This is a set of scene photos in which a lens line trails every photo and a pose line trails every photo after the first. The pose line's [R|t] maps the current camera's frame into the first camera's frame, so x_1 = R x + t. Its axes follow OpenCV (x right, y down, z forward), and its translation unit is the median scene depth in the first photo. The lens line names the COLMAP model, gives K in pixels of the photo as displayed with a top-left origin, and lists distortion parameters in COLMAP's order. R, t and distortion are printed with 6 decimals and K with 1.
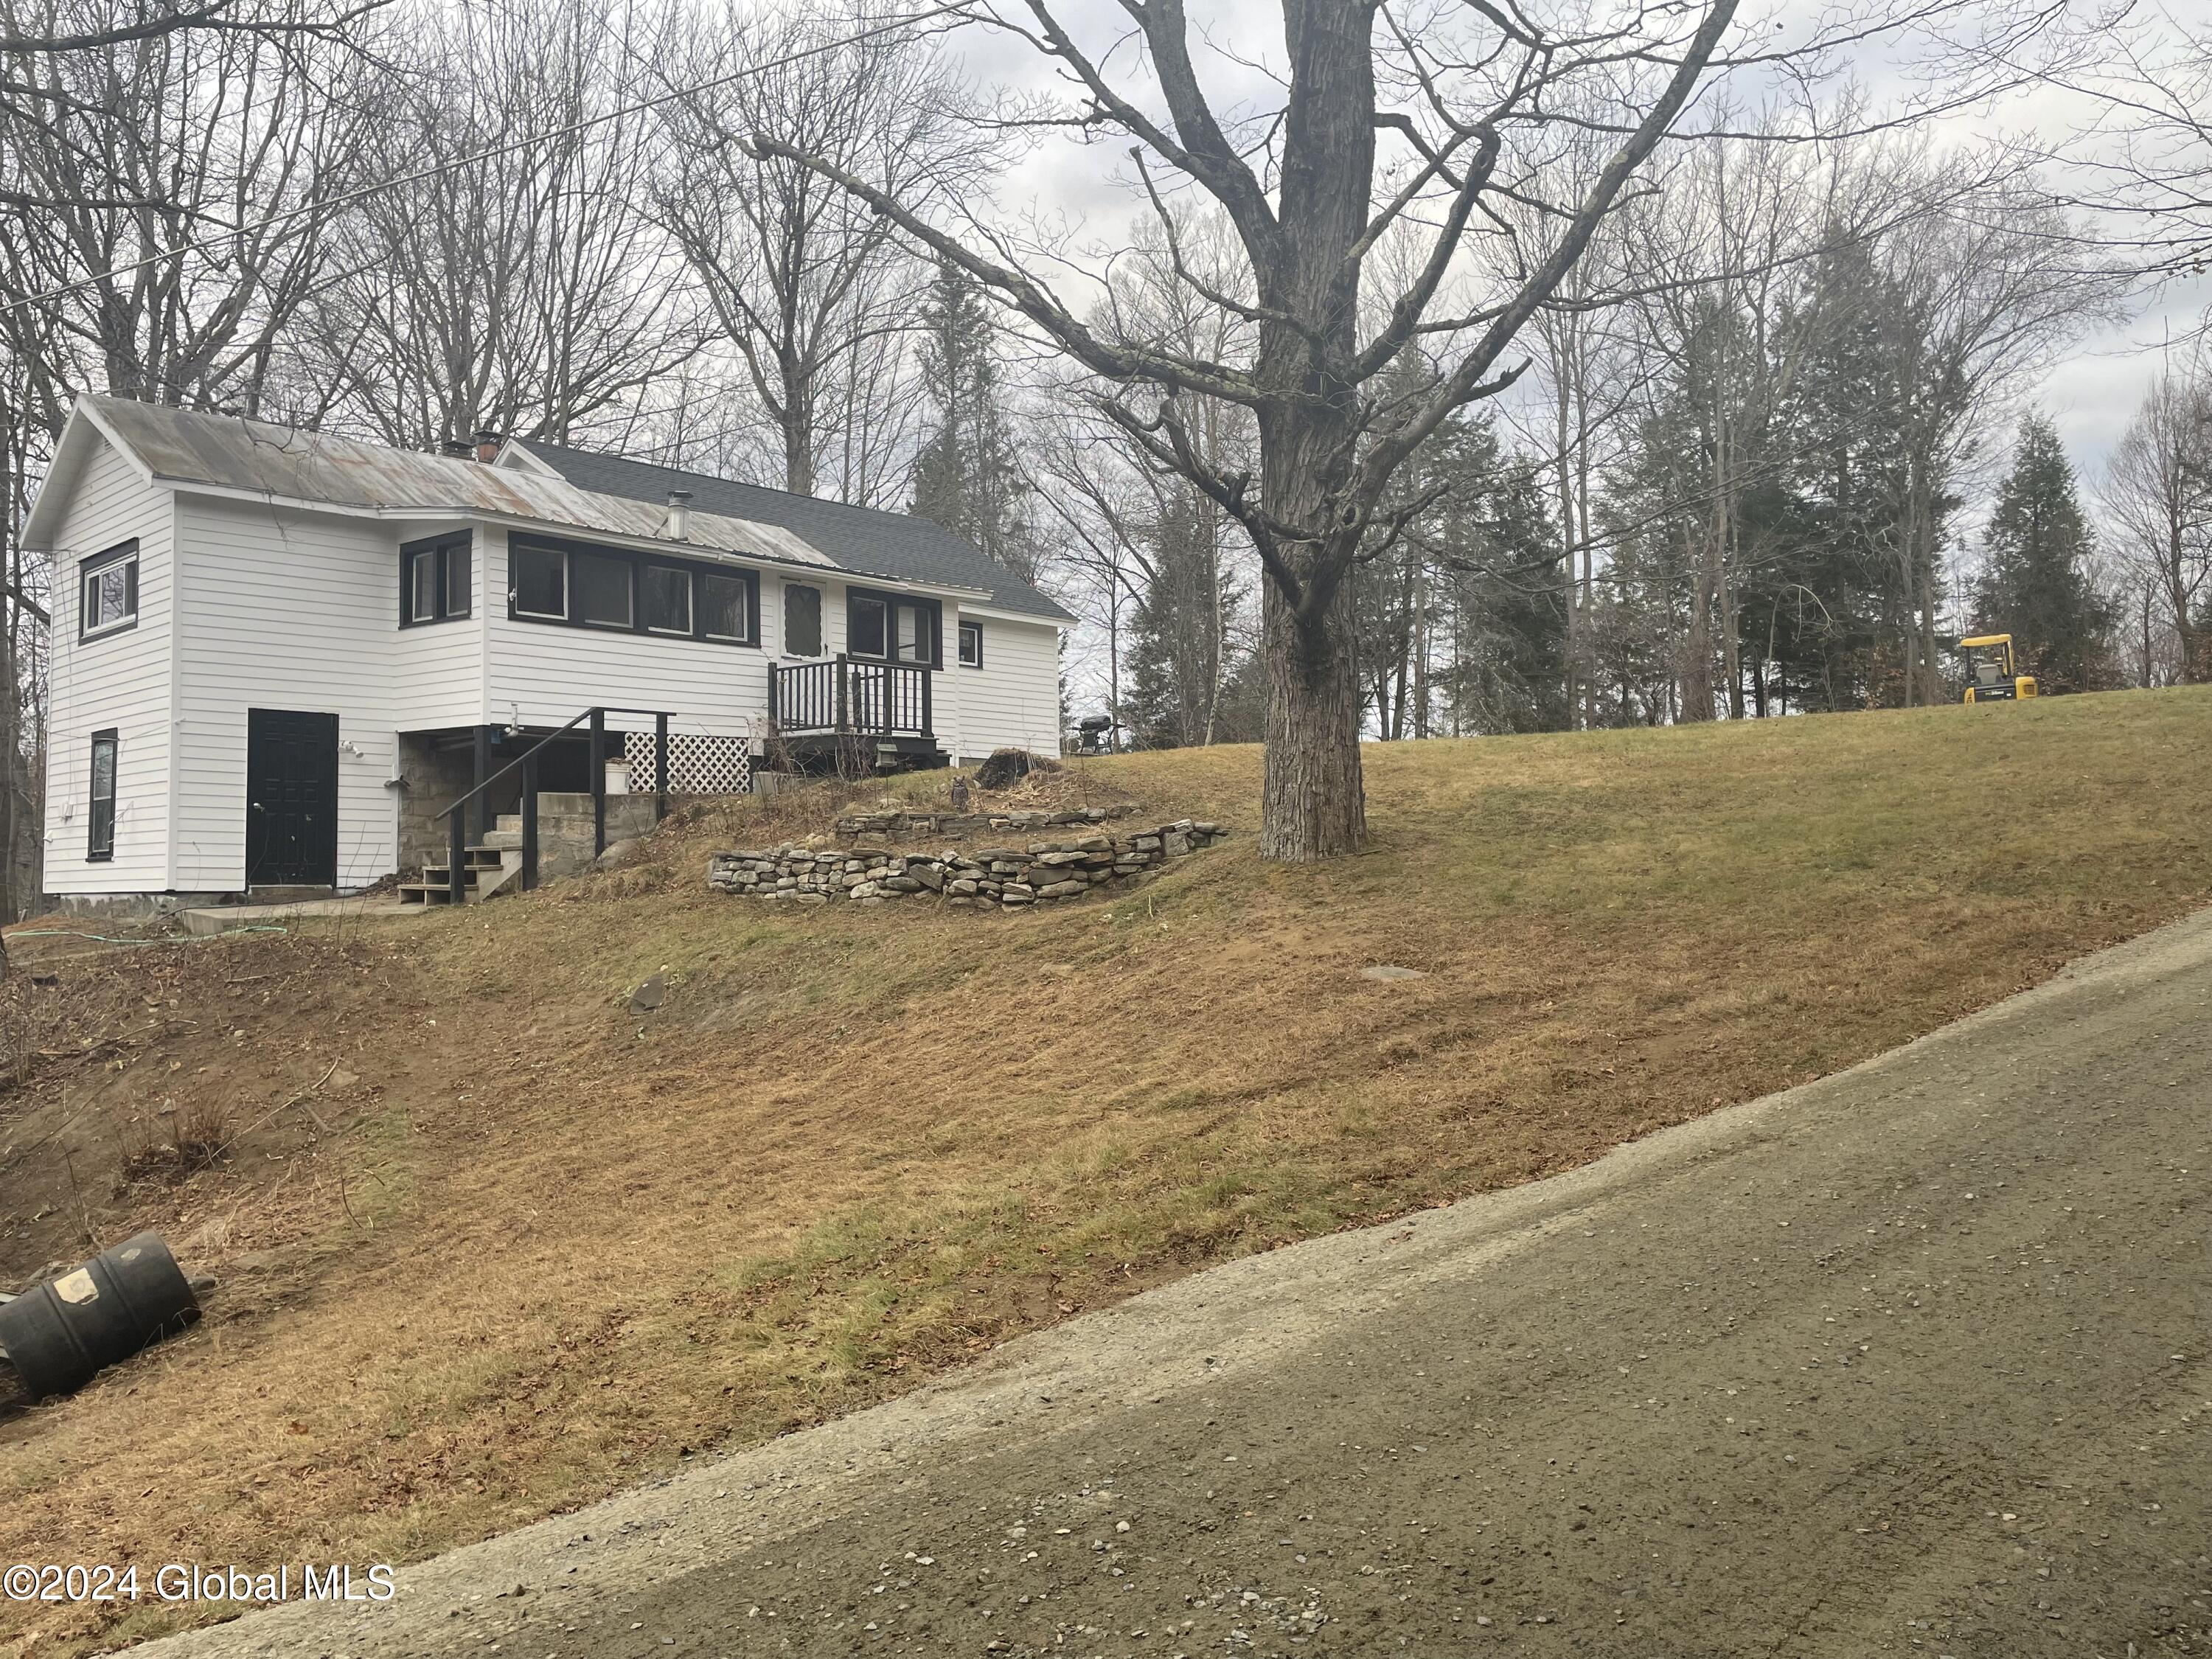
lens RADIAL K [[1707.8, 0, 1105.8], [0, 1707.8, 821.3], [0, 0, 1]] dist [0.048229, -0.071972]
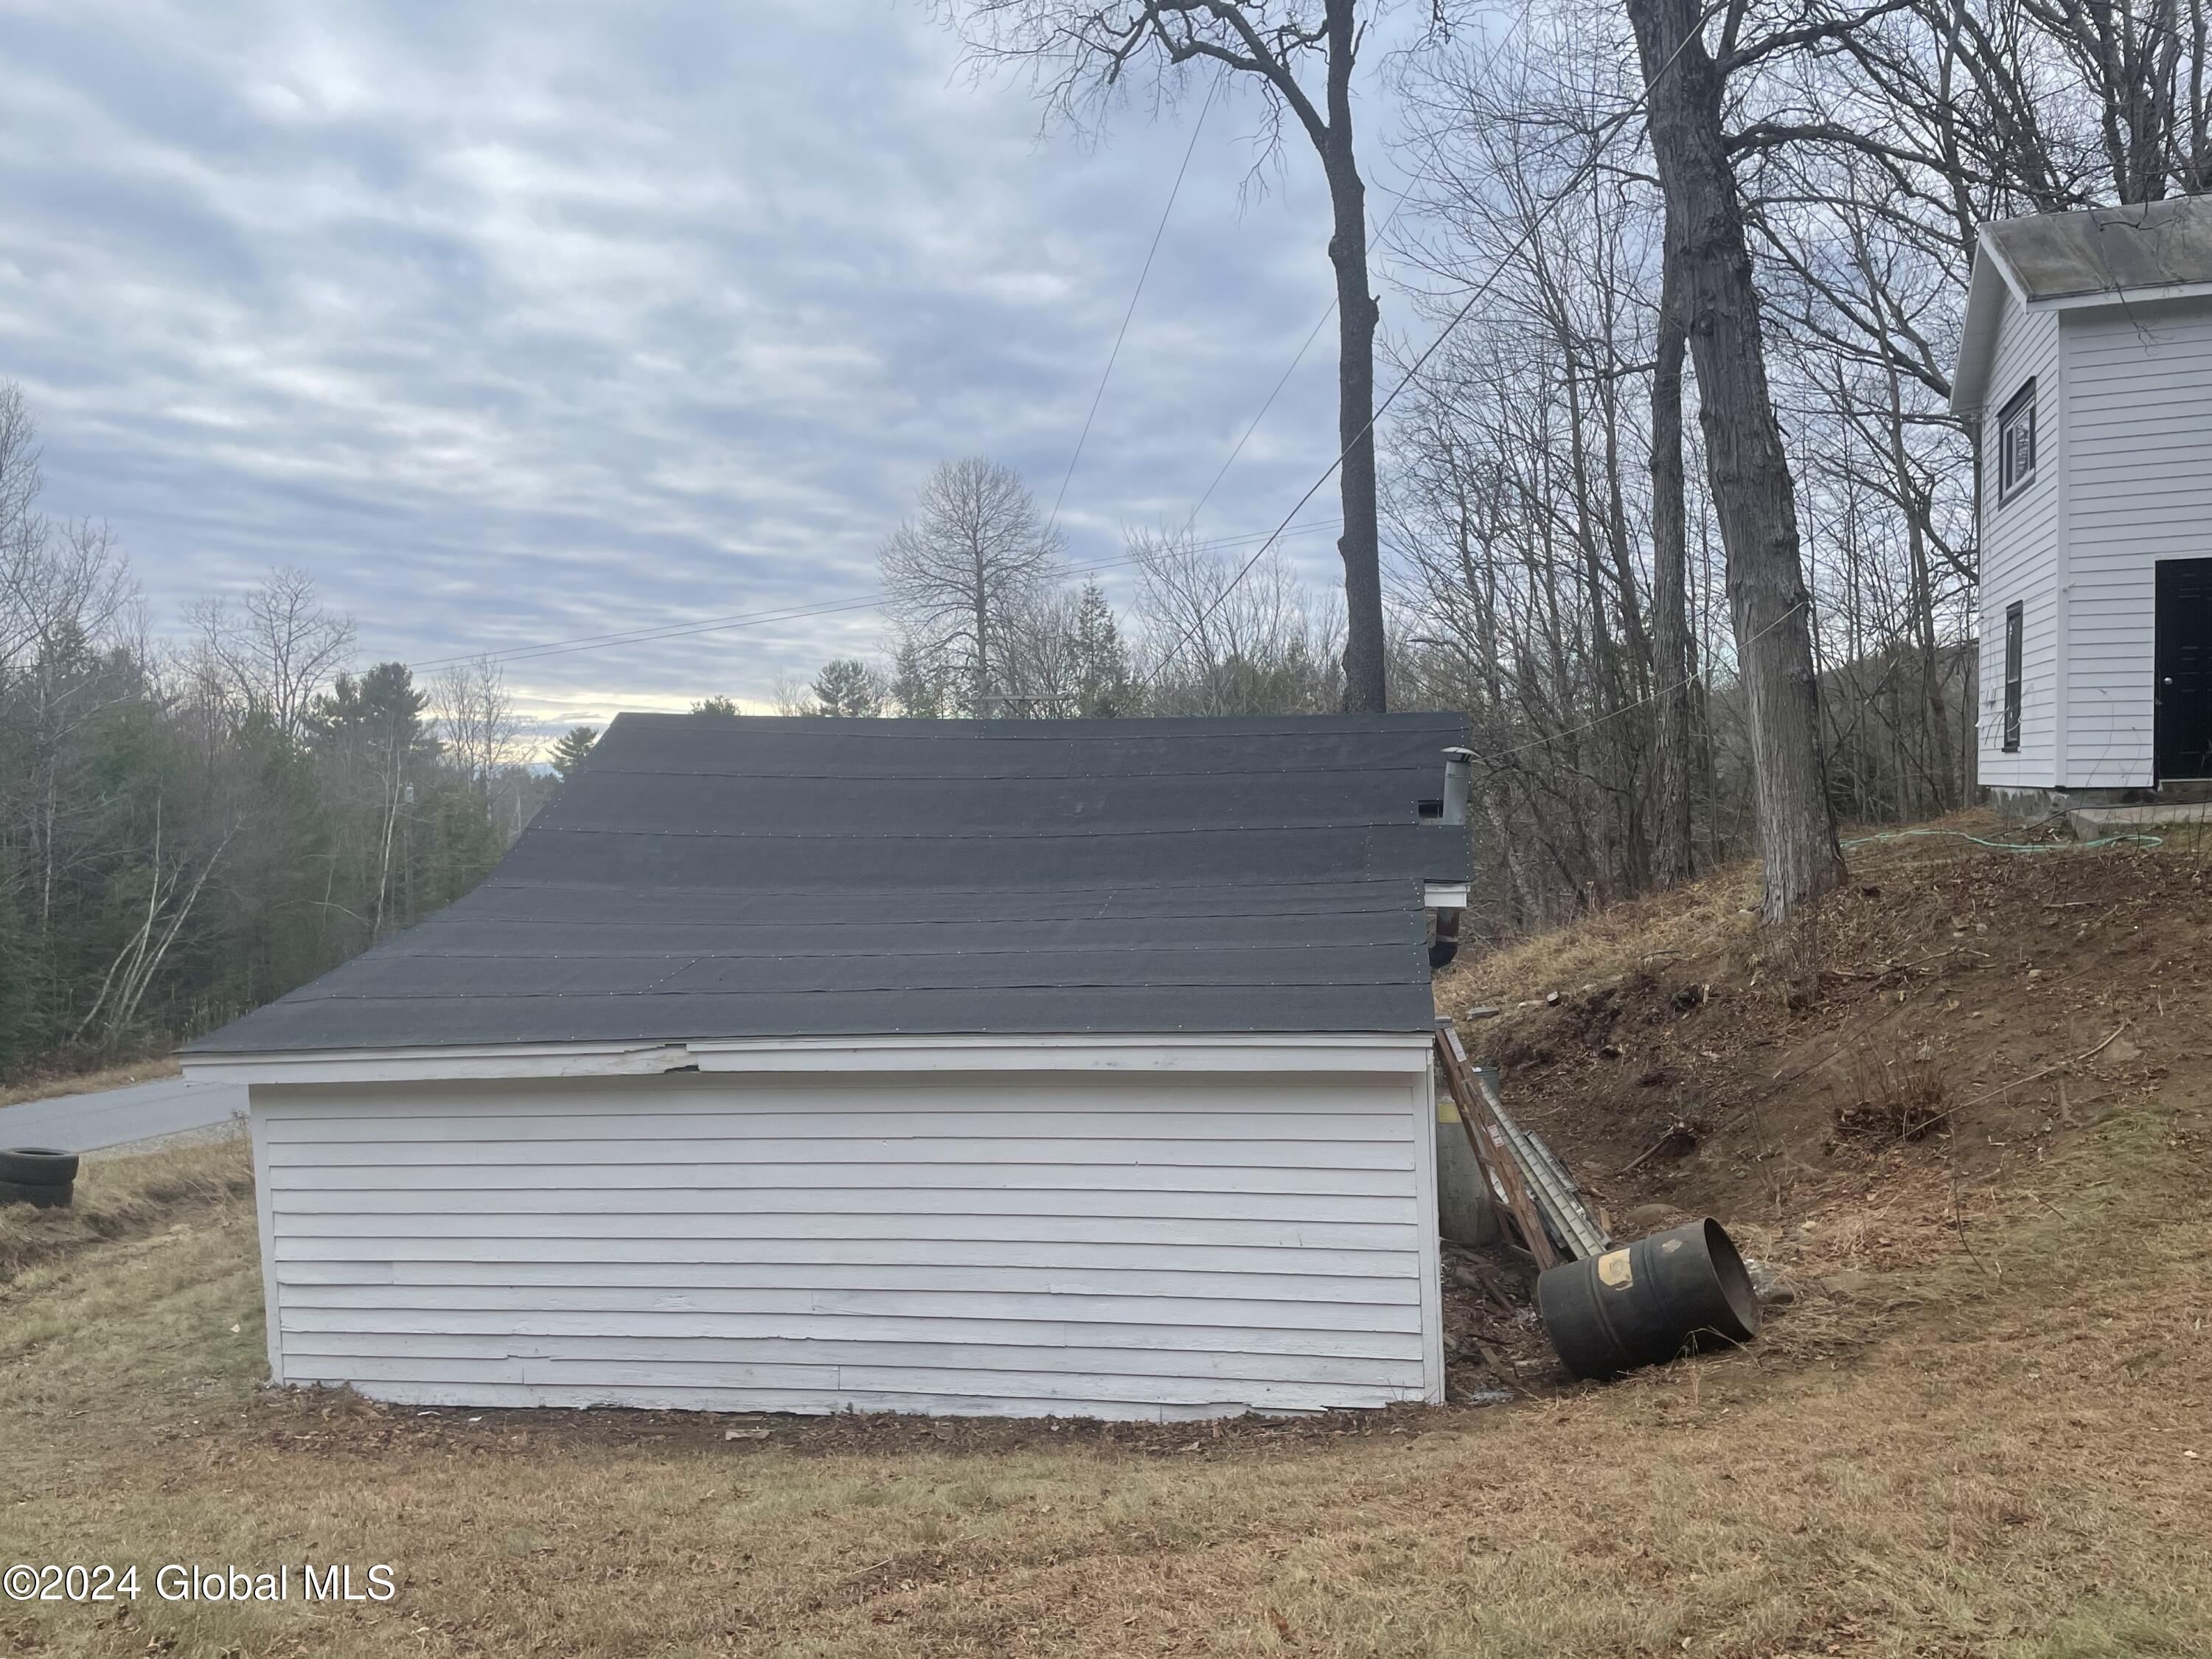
lens RADIAL K [[1707.8, 0, 1109.1], [0, 1707.8, 850.5], [0, 0, 1]] dist [0.048229, -0.071972]
pose [[0.396987, 0.040601, -0.916926, 0.056047], [0.051273, 0.996480, 0.066322, -0.009456], [0.916391, -0.073343, 0.393508, 0.225909]]
